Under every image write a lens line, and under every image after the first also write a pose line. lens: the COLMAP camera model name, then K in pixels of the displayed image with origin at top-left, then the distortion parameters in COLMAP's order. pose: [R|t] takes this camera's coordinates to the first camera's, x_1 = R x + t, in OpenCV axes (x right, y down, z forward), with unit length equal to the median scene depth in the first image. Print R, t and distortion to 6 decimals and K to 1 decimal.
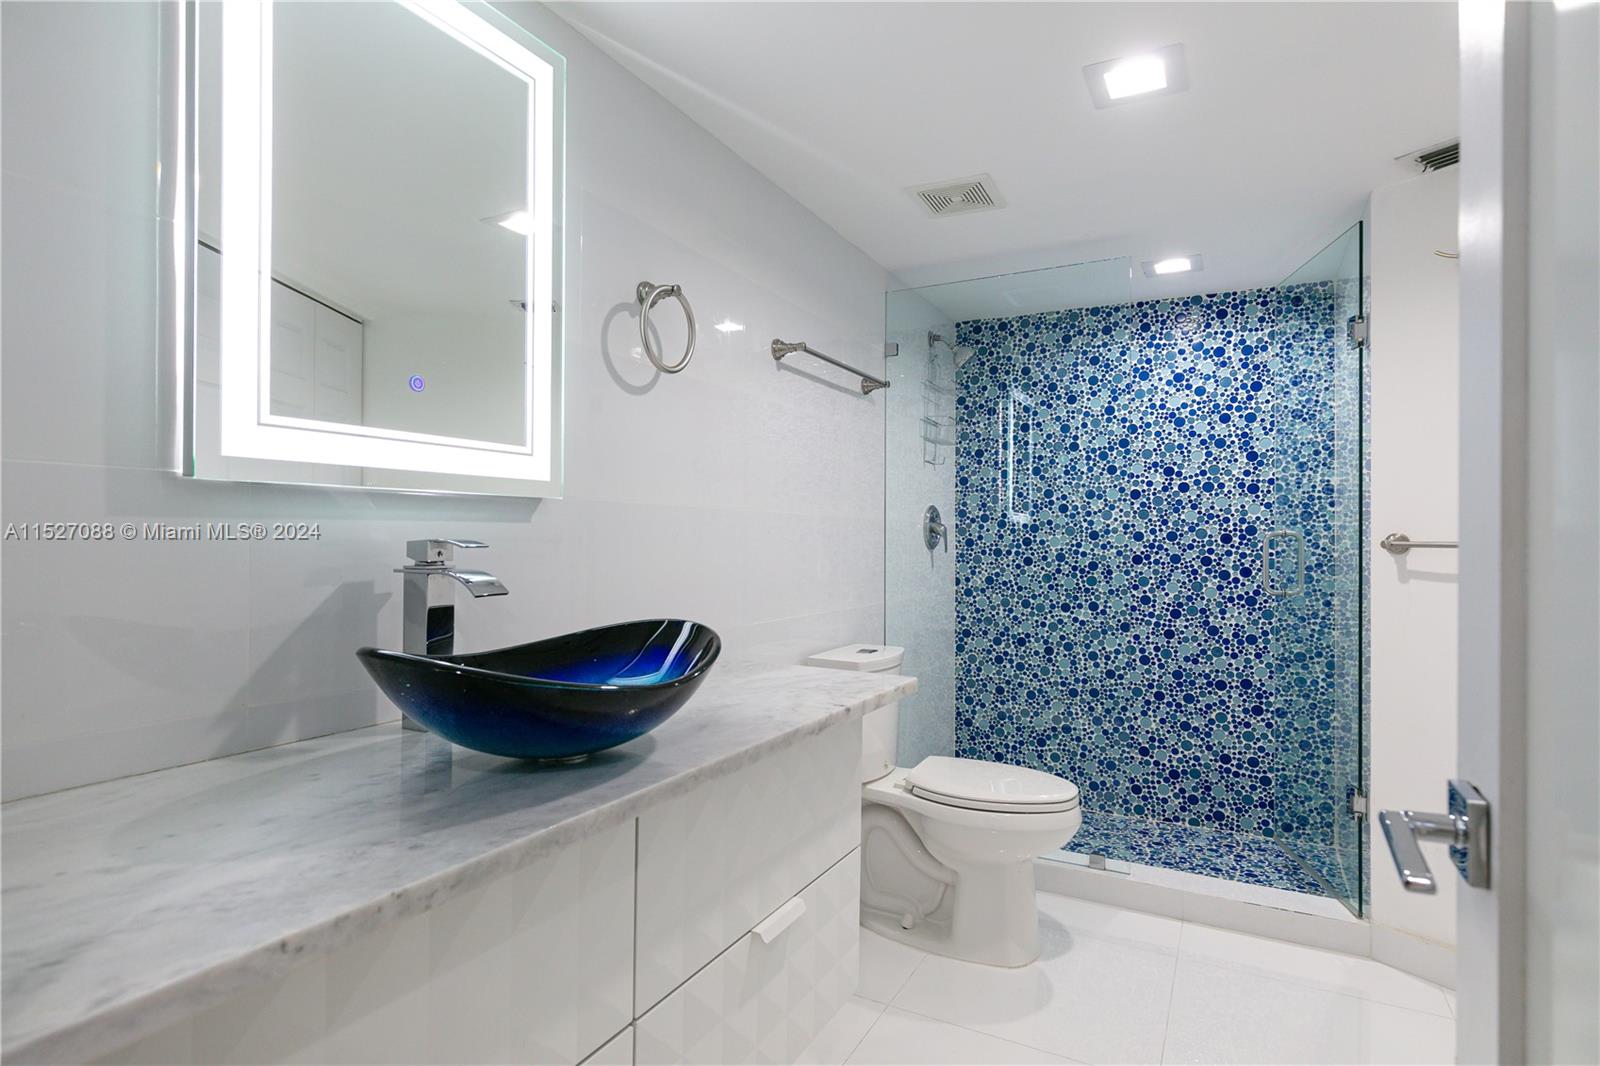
lens RADIAL K [[837.3, 0, 799.6], [0, 837.3, 532.6], [0, 0, 1]] dist [-0.002723, 0.001112]
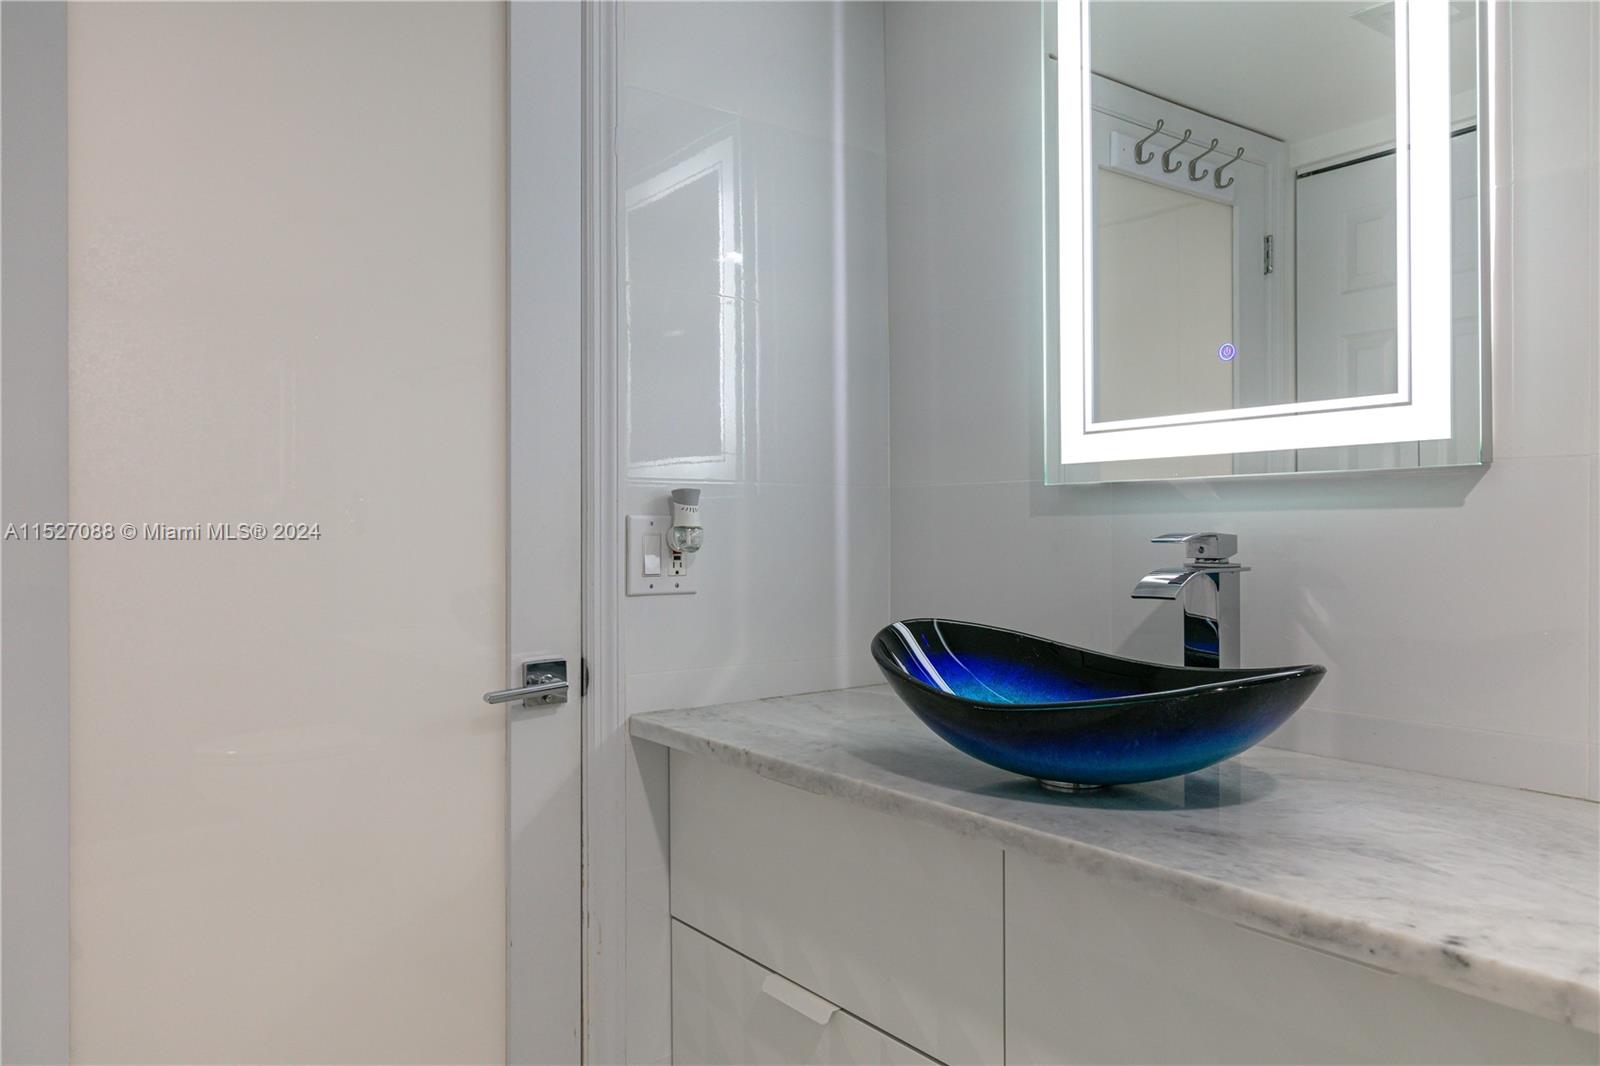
lens RADIAL K [[1114.7, 0, 799.9], [0, 1114.7, 531.1], [0, 0, 1]] dist [-0.004597, -0.000611]
pose [[-0.420672, -0.018543, -0.907023, 0.900939], [-0.010000, 0.999825, -0.015802, 0.033233], [0.907158, 0.002423, -0.420784, 1.283854]]
